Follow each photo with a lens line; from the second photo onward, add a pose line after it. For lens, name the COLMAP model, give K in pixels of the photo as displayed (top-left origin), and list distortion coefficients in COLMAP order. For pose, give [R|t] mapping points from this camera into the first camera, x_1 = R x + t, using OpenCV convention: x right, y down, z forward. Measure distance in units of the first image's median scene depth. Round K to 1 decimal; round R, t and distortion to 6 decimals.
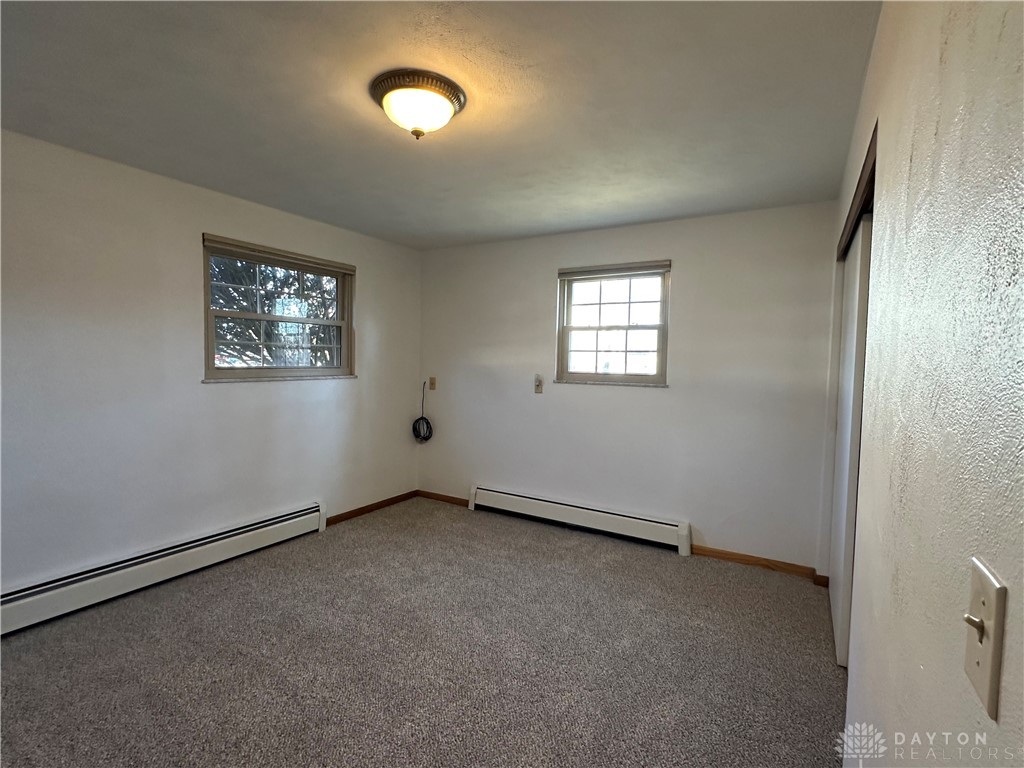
lens RADIAL K [[473.8, 0, 510.7], [0, 473.8, 382.7], [0, 0, 1]] dist [0.003911, 0.000352]
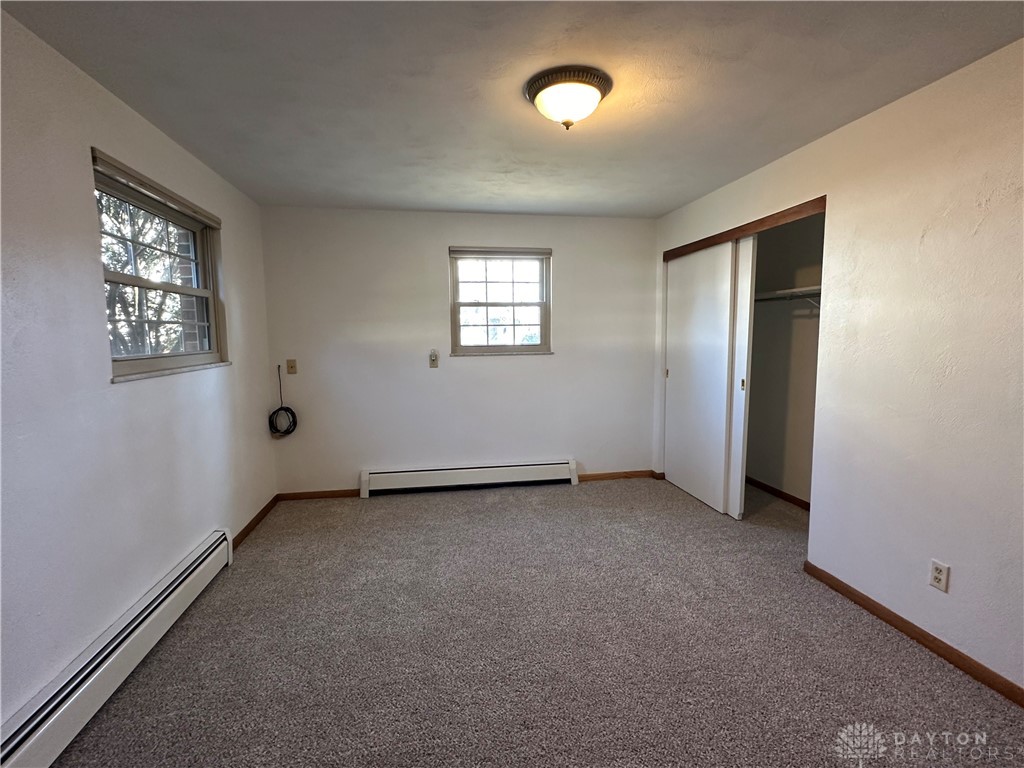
lens RADIAL K [[473.8, 0, 508.1], [0, 473.8, 381.6], [0, 0, 1]] dist [0.003911, 0.000352]
pose [[0.772067, -0.090539, 0.629060, -0.483014], [0.057173, 0.995682, 0.073135, -0.014128], [-0.632965, -0.020500, 0.773909, 0.113491]]
